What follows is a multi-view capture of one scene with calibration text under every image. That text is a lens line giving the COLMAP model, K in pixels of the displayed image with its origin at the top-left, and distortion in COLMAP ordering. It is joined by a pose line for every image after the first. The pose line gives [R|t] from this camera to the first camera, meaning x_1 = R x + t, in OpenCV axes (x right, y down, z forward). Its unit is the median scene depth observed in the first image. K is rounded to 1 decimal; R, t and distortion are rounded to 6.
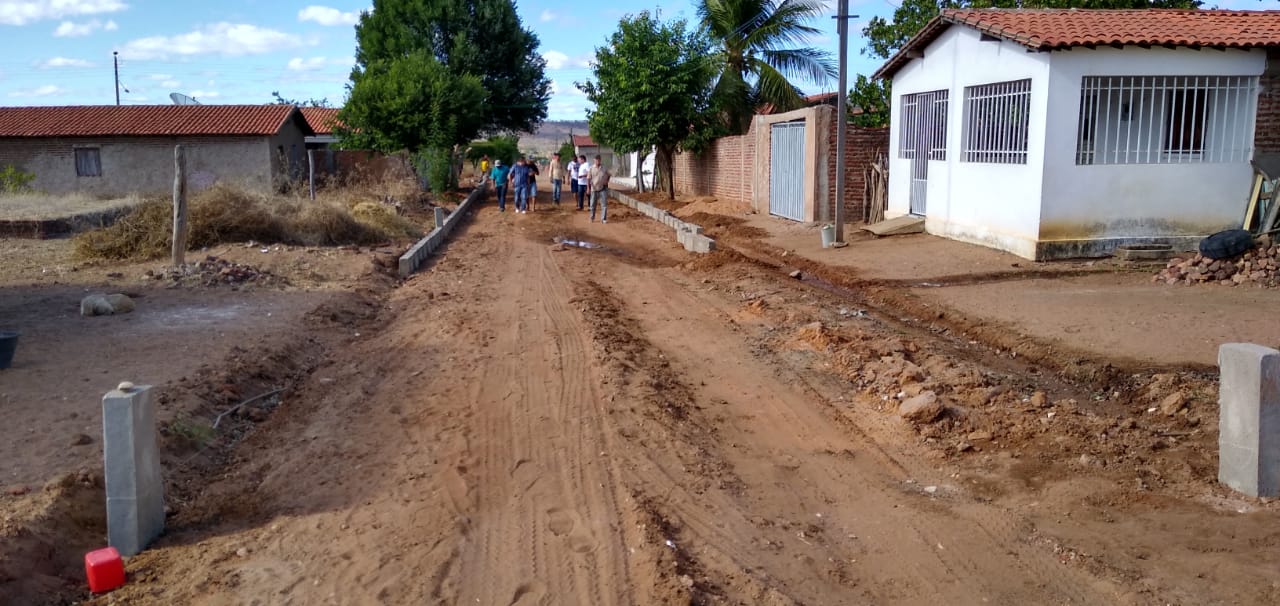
lens RADIAL K [[1055.6, 0, 612.9], [0, 1055.6, 283.2], [0, 0, 1]] dist [0.120685, -0.191482]
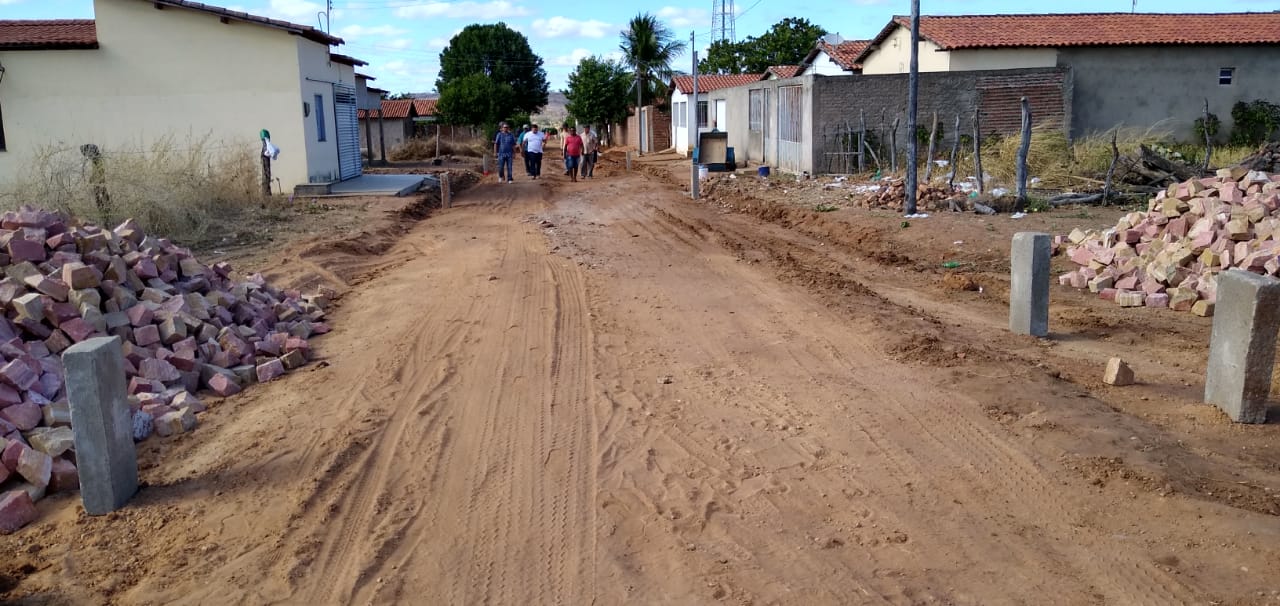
lens RADIAL K [[1055.6, 0, 612.9], [0, 1055.6, 283.2], [0, 0, 1]] dist [0.120685, -0.191482]
pose [[0.999869, -0.009092, -0.013377, 0.082603], [0.009466, 0.999559, 0.028150, 0.113890], [0.013115, -0.028273, 0.999514, -0.950154]]
